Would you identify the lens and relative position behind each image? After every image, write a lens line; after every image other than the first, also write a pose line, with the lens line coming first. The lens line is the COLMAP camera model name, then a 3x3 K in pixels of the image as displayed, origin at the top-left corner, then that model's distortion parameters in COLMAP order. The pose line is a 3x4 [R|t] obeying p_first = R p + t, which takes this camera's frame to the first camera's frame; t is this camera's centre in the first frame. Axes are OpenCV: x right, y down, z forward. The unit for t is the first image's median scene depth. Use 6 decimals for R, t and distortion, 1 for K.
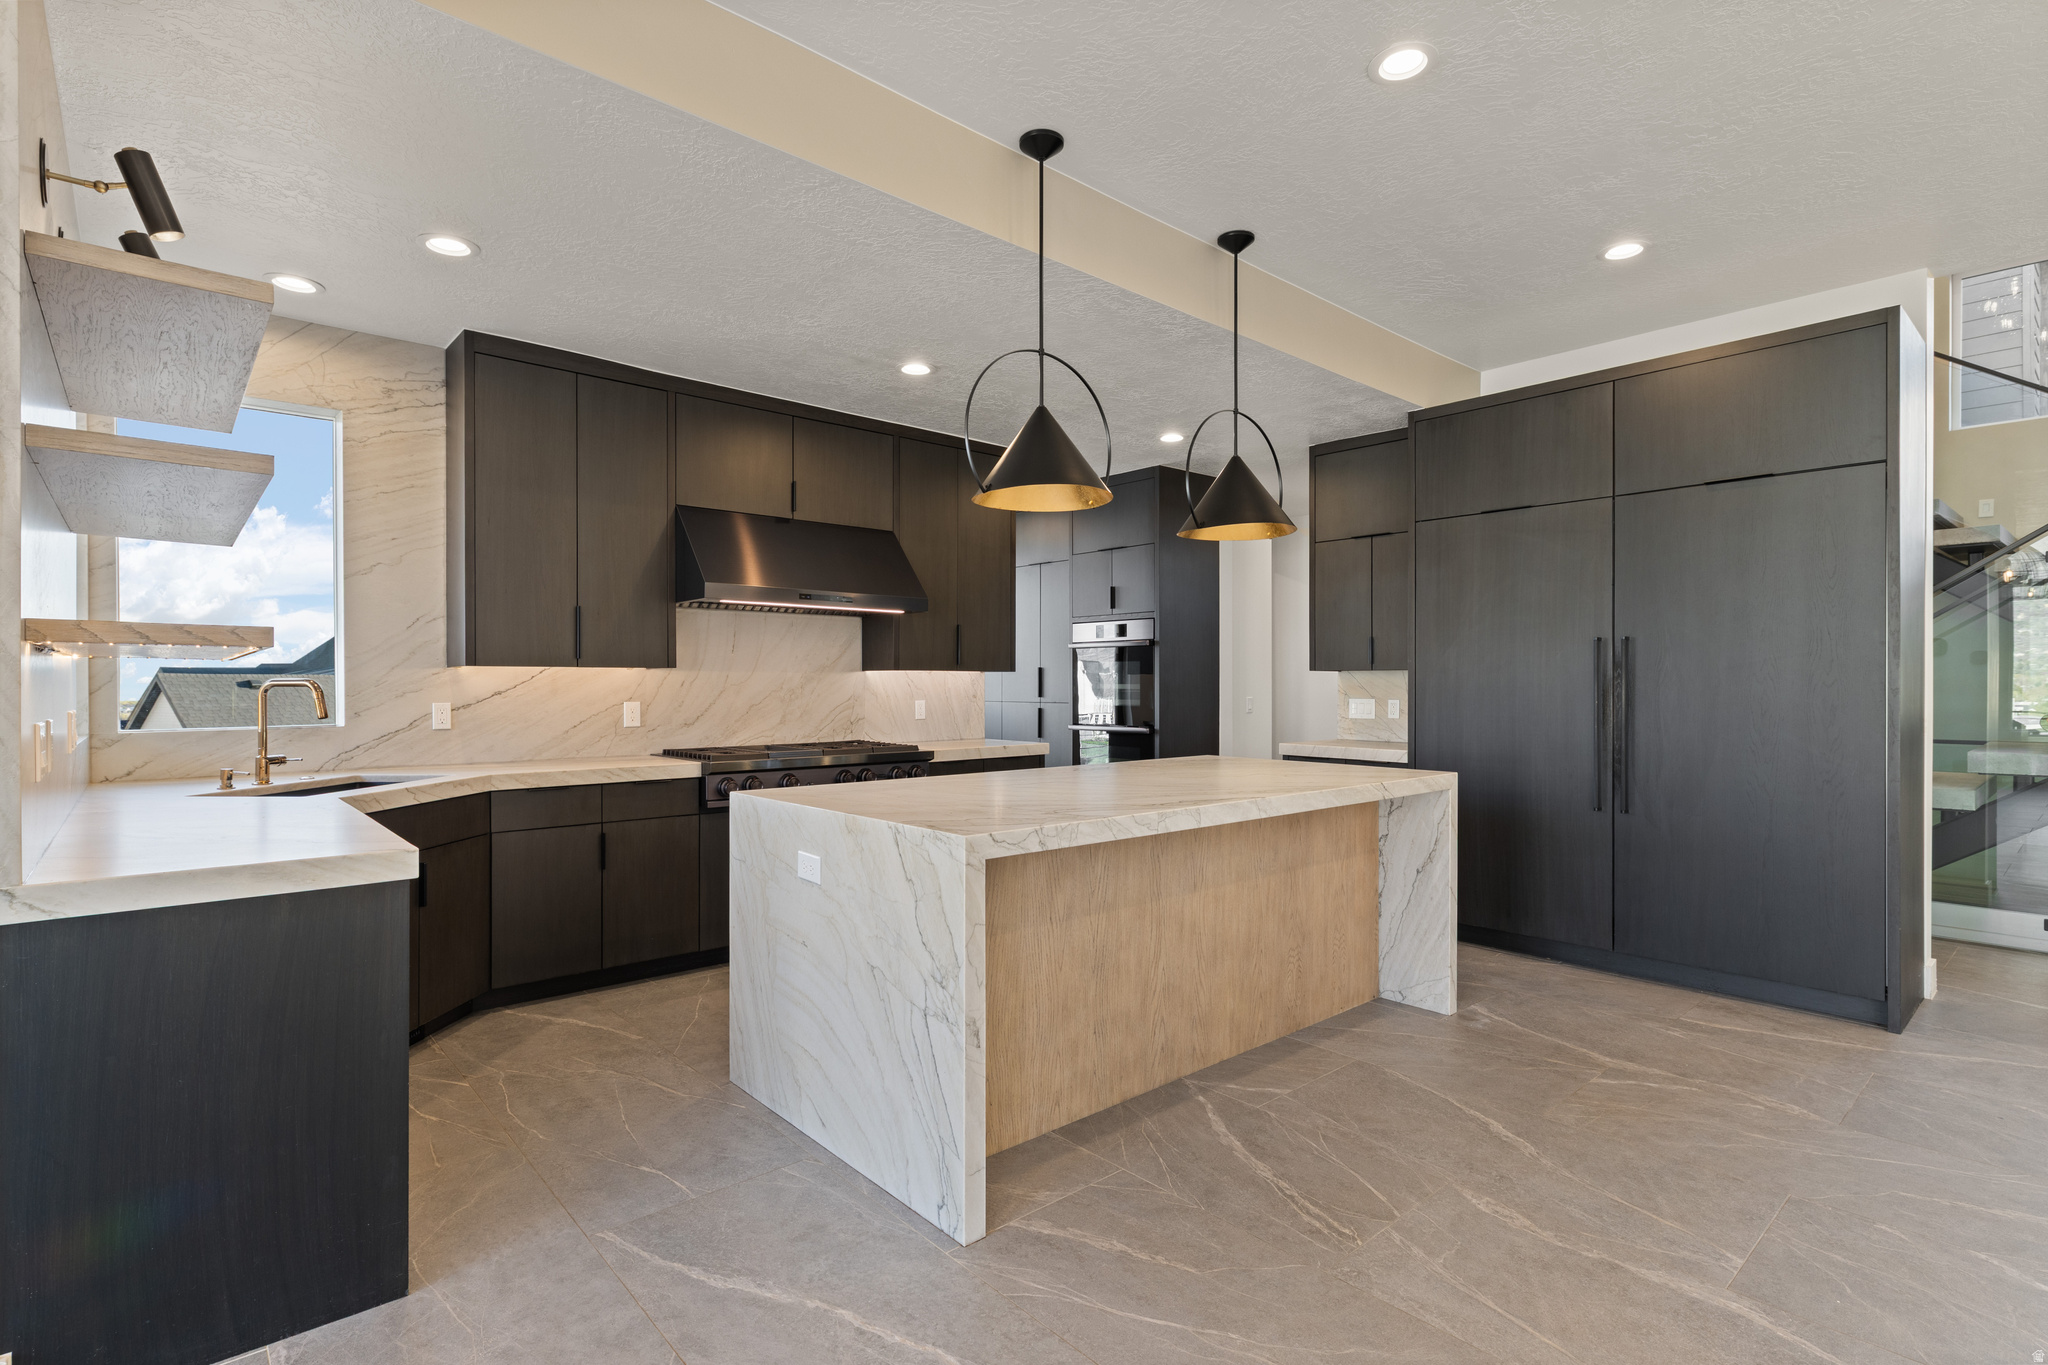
lens RADIAL K [[979.5, 0, 1024.3], [0, 979.5, 681.9], [0, 0, 1]] dist [-0.003636, 0.000205]
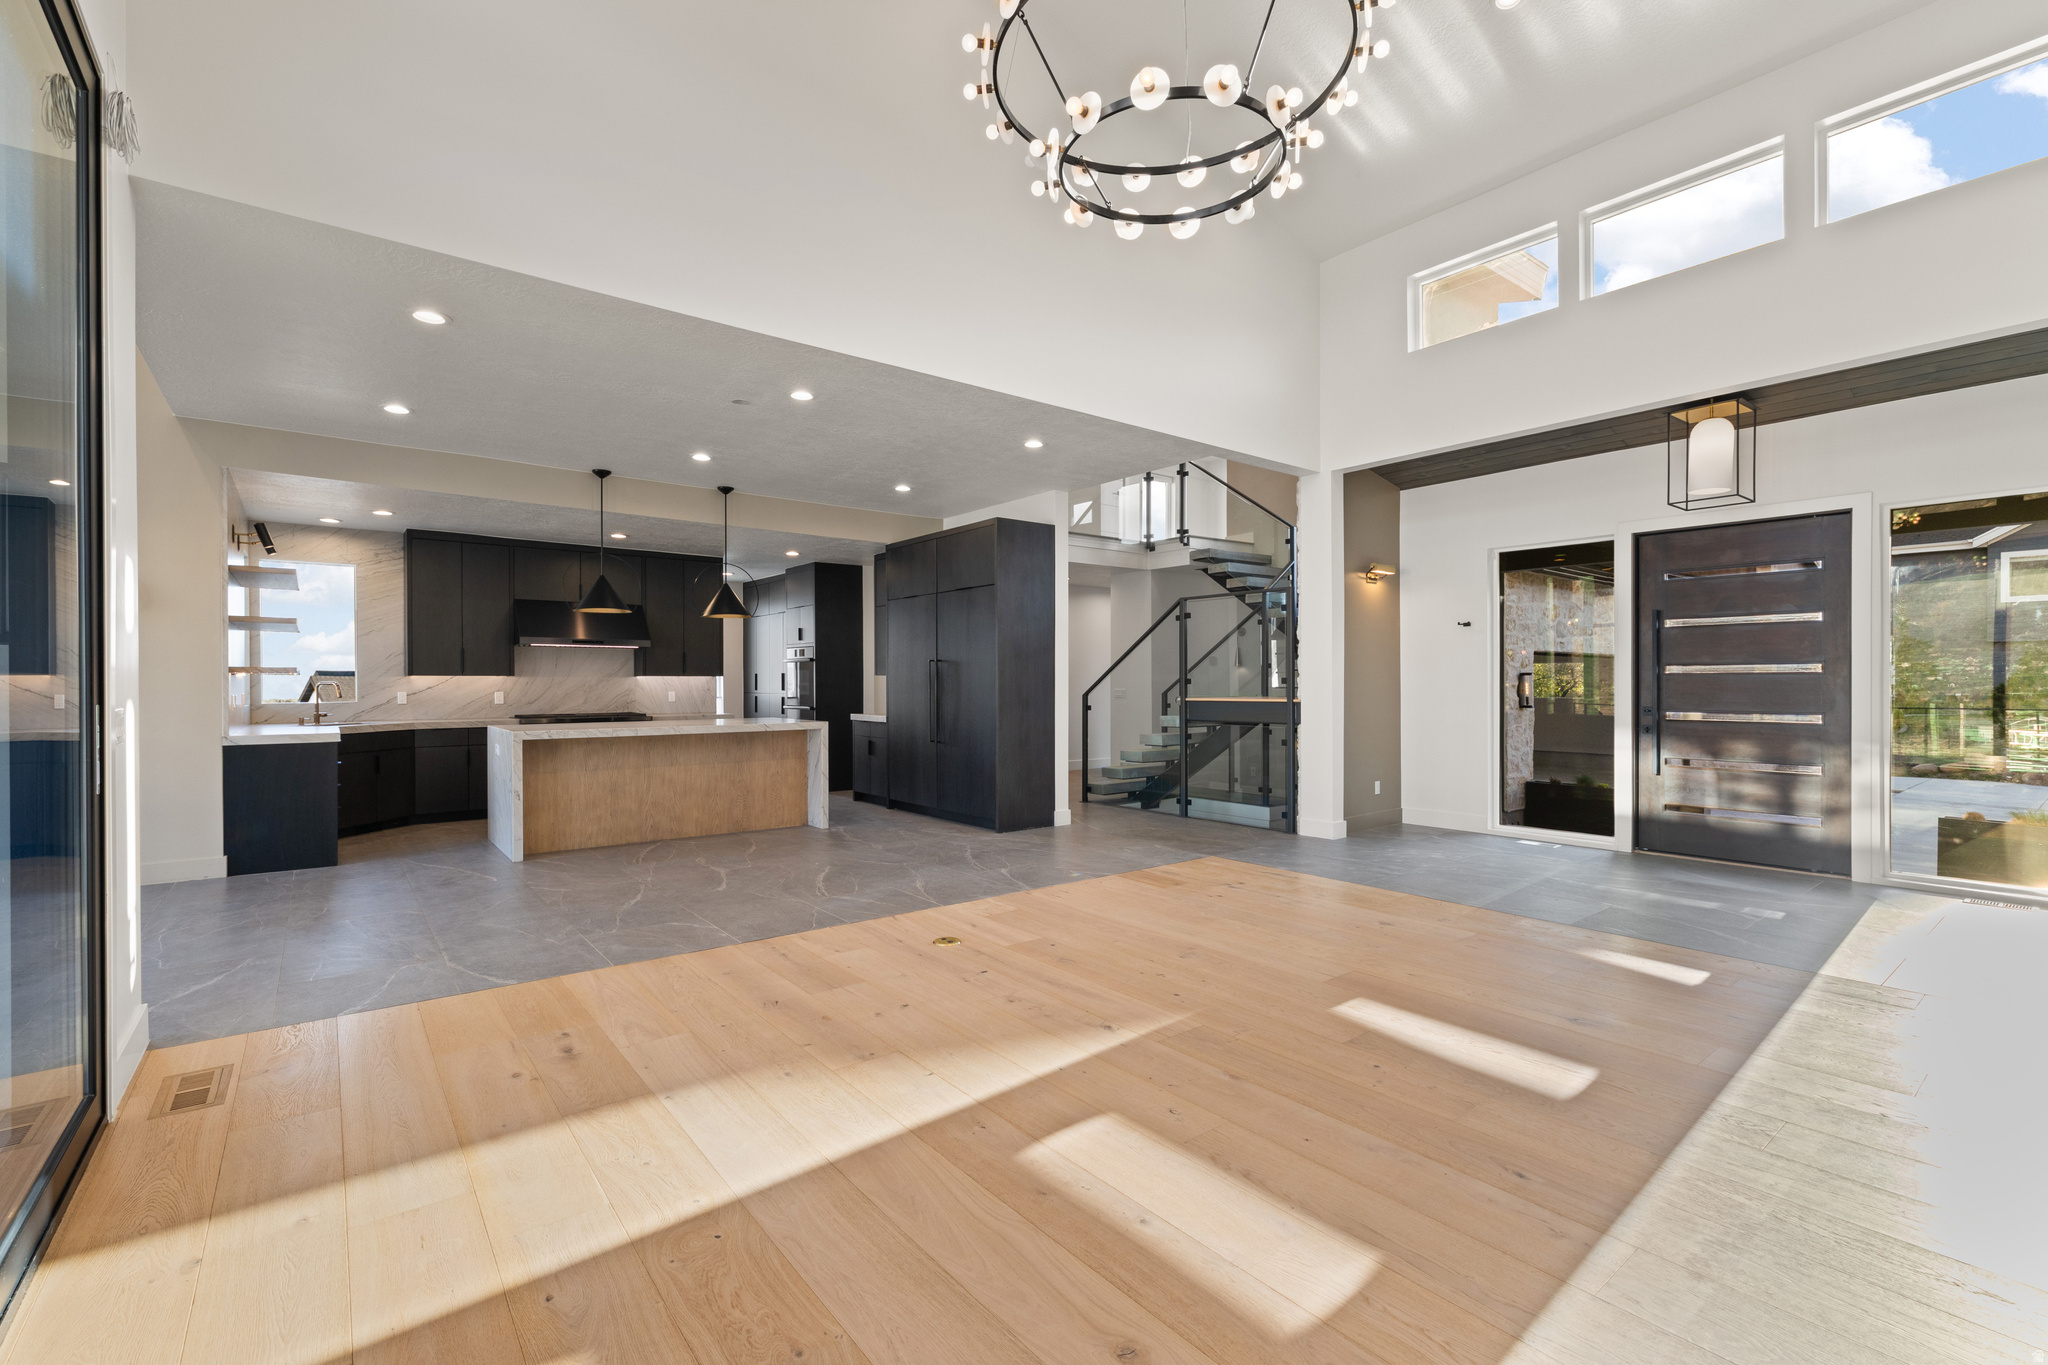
lens RADIAL K [[886.1, 0, 1025.6], [0, 886.1, 684.1], [0, 0, 1]] dist [-0.000754, 0.000202]
pose [[0.998342, -0.001641, -0.057530, 0.789444], [0.001881, 0.999990, 0.004117, -0.001820], [0.057522, -0.004218, 0.998335, -0.784526]]
